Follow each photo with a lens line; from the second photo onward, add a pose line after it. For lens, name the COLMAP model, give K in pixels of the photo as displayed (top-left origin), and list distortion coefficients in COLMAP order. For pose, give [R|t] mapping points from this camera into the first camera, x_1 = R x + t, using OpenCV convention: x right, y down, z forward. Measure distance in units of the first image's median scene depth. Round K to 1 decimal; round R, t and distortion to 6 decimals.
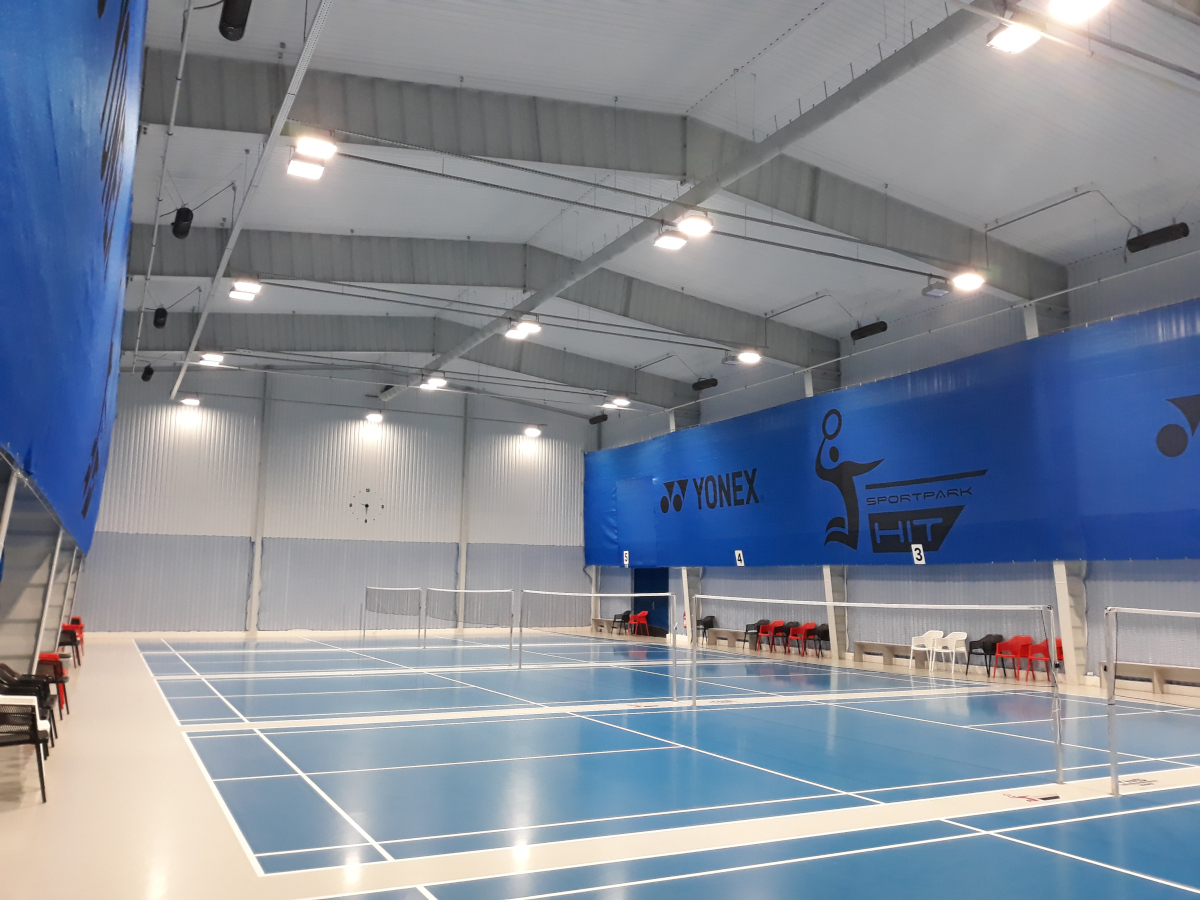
lens RADIAL K [[937.7, 0, 600.0], [0, 937.7, 450.0], [0, 0, 1]] dist [-0.000944, -0.126462]
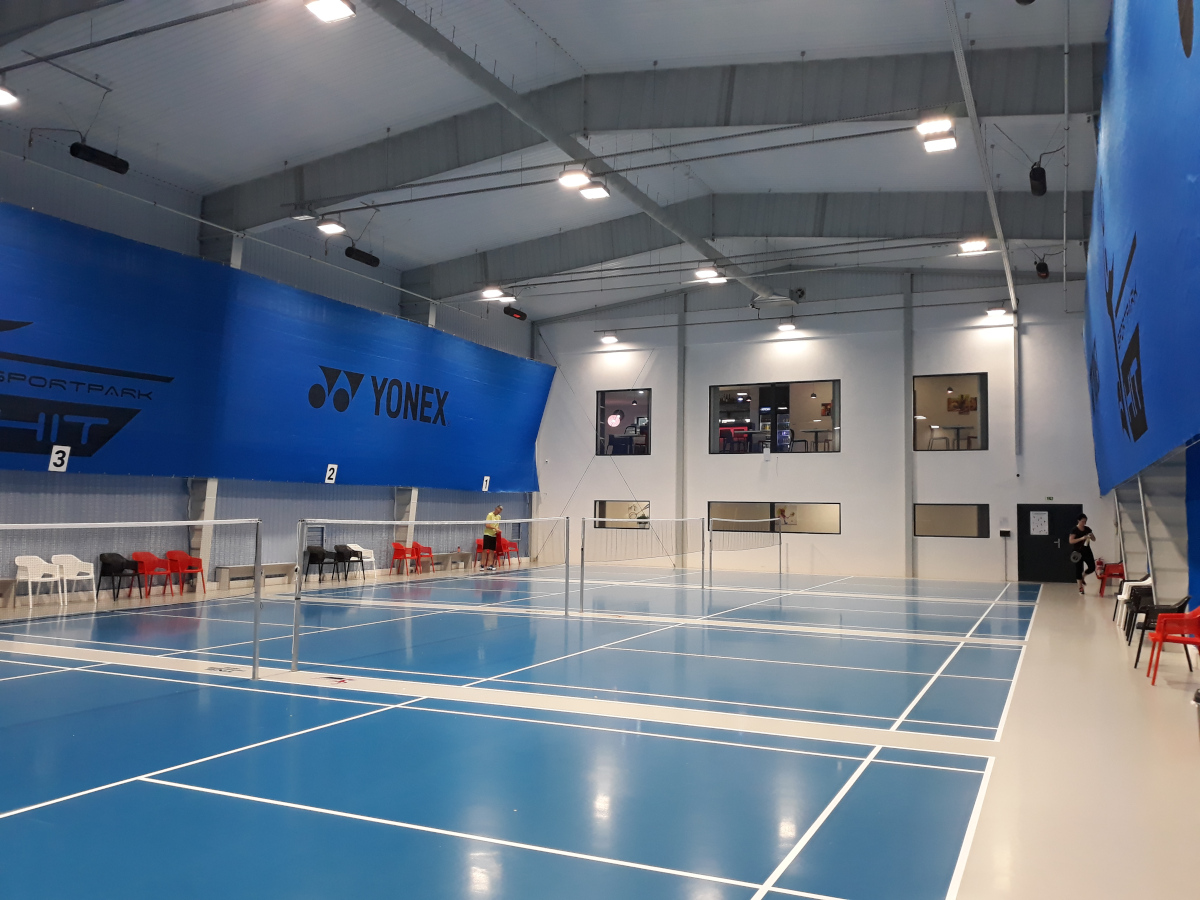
lens RADIAL K [[1004.0, 0, 600.0], [0, 1004.0, 450.0], [0, 0, 1]] dist [0.004912, 0.001044]
pose [[-0.629084, 0.020727, 0.777061, -0.654811], [-0.133242, 0.981975, -0.134061, 0.174384], [-0.765833, -0.187873, -0.614982, 1.306840]]
